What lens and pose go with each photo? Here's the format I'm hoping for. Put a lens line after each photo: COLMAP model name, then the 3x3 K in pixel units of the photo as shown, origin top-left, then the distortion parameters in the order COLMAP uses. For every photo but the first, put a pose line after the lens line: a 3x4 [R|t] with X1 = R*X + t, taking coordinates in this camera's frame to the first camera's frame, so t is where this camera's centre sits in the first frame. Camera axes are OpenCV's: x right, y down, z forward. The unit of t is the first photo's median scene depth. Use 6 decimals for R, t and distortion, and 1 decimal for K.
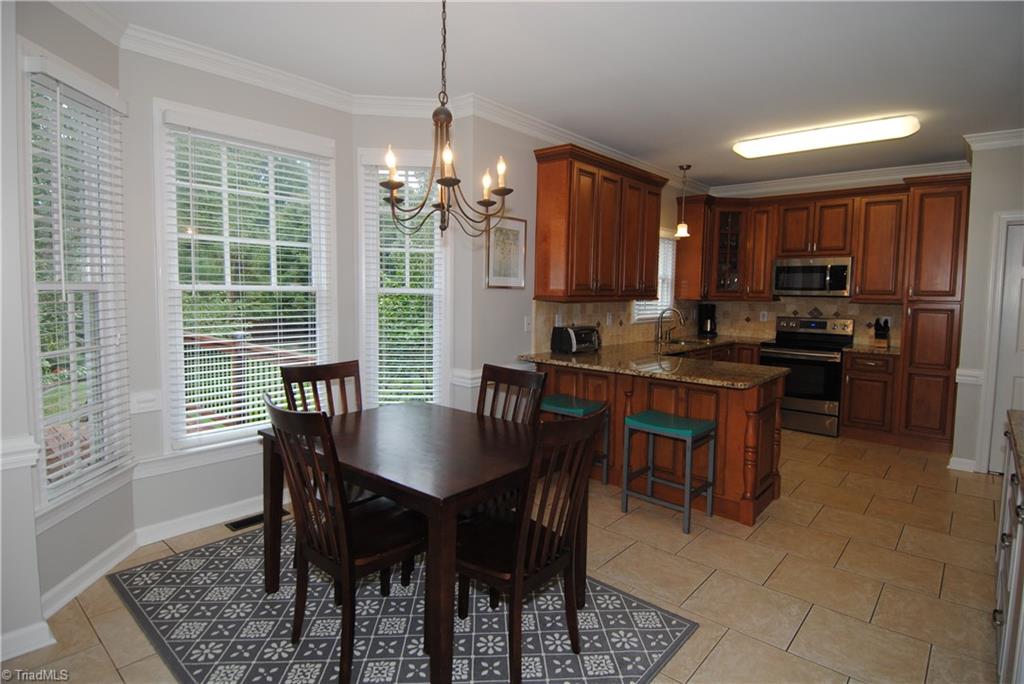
lens RADIAL K [[540.0, 0, 511.5], [0, 540.0, 336.4], [0, 0, 1]] dist [-0.004367, -0.003717]
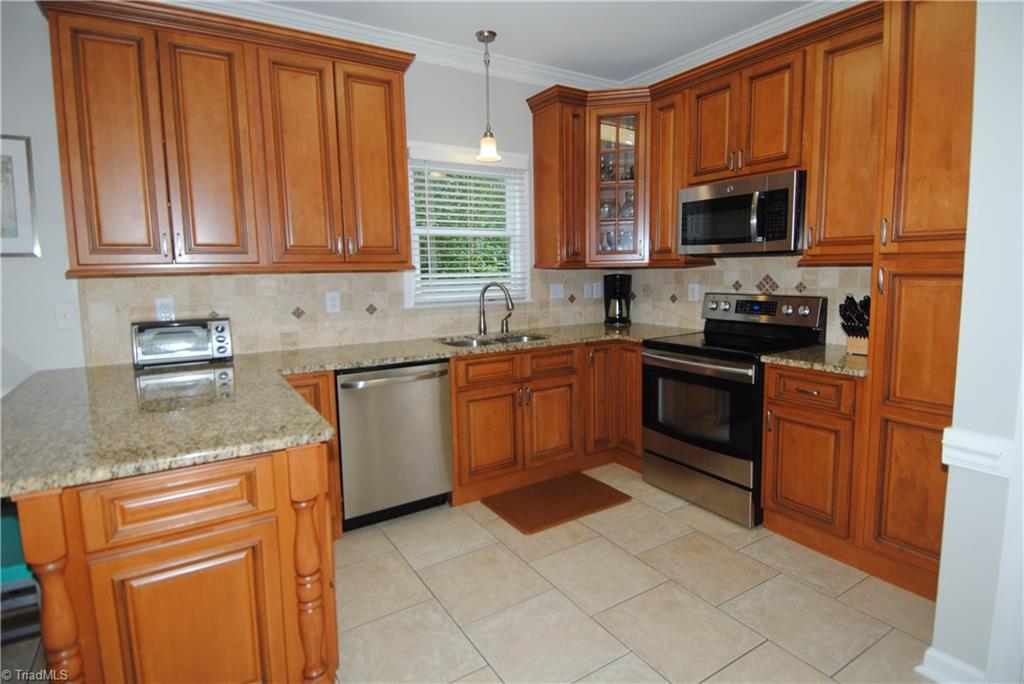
lens RADIAL K [[540.0, 0, 513.9], [0, 540.0, 337.8], [0, 0, 1]] dist [-0.004367, -0.003717]
pose [[0.961031, 0.006802, -0.276357, 0.513913], [0.006447, 0.998874, 0.047003, -0.019556], [0.276366, -0.046953, 0.959905, 0.443910]]
